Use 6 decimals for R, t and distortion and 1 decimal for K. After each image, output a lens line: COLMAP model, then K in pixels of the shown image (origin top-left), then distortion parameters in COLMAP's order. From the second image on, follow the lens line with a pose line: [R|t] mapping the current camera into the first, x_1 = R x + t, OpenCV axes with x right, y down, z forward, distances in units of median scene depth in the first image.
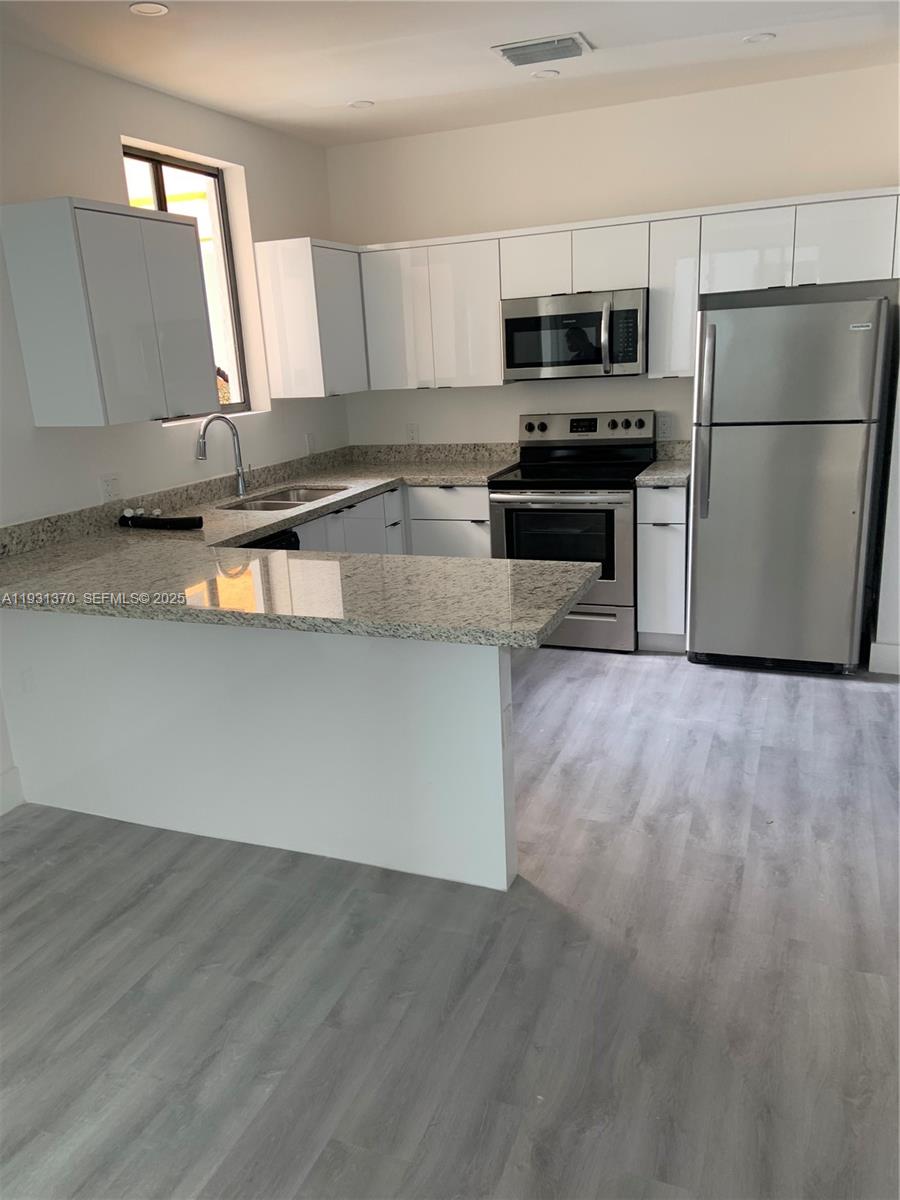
lens RADIAL K [[918.1, 0, 449.3], [0, 918.1, 600.0], [0, 0, 1]] dist [0.052127, 0.001421]
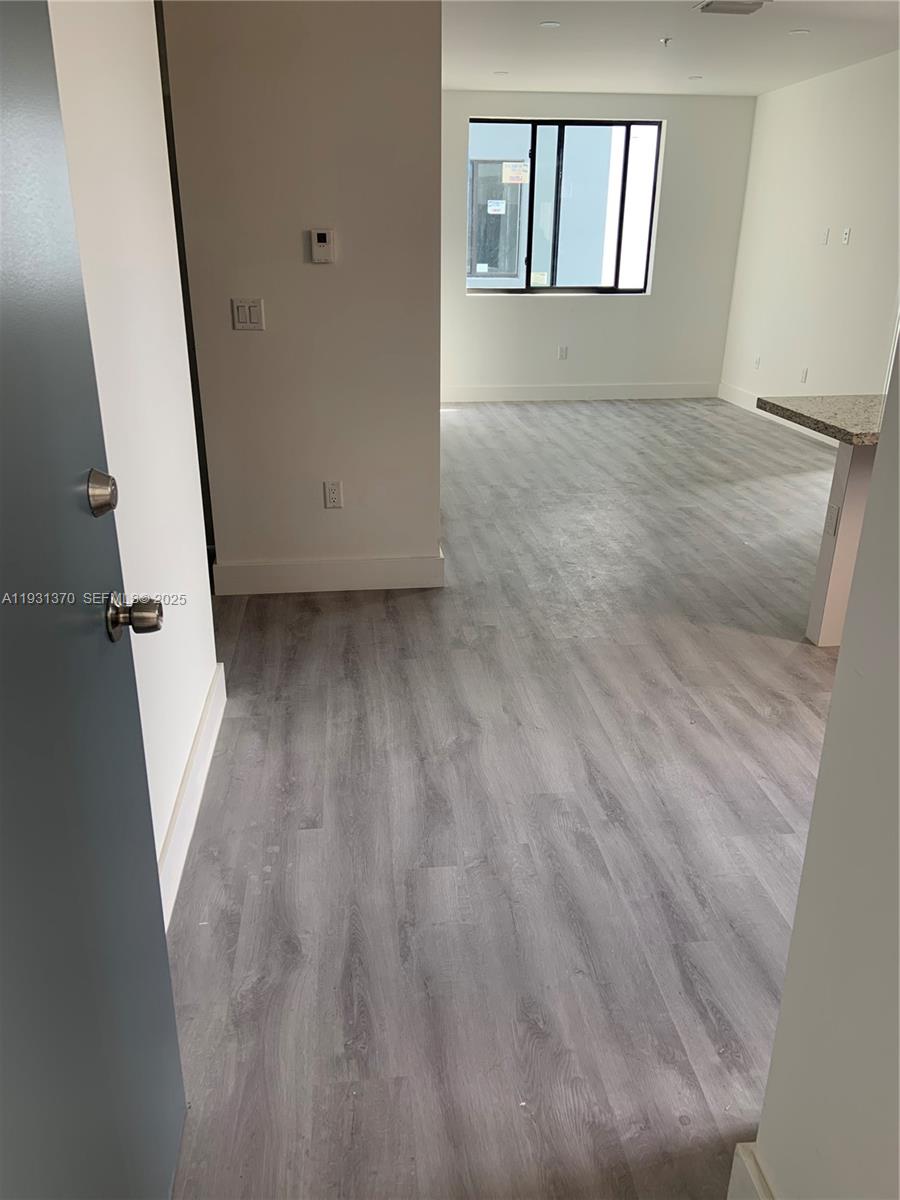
lens RADIAL K [[918.1, 0, 448.8], [0, 918.1, 599.9], [0, 0, 1]] dist [0.052127, 0.001421]
pose [[-0.882282, 0.219285, -0.416524, 0.973826], [-0.088286, 0.792075, 0.604006, -0.452989], [0.462368, 0.569677, -0.679474, 1.486584]]
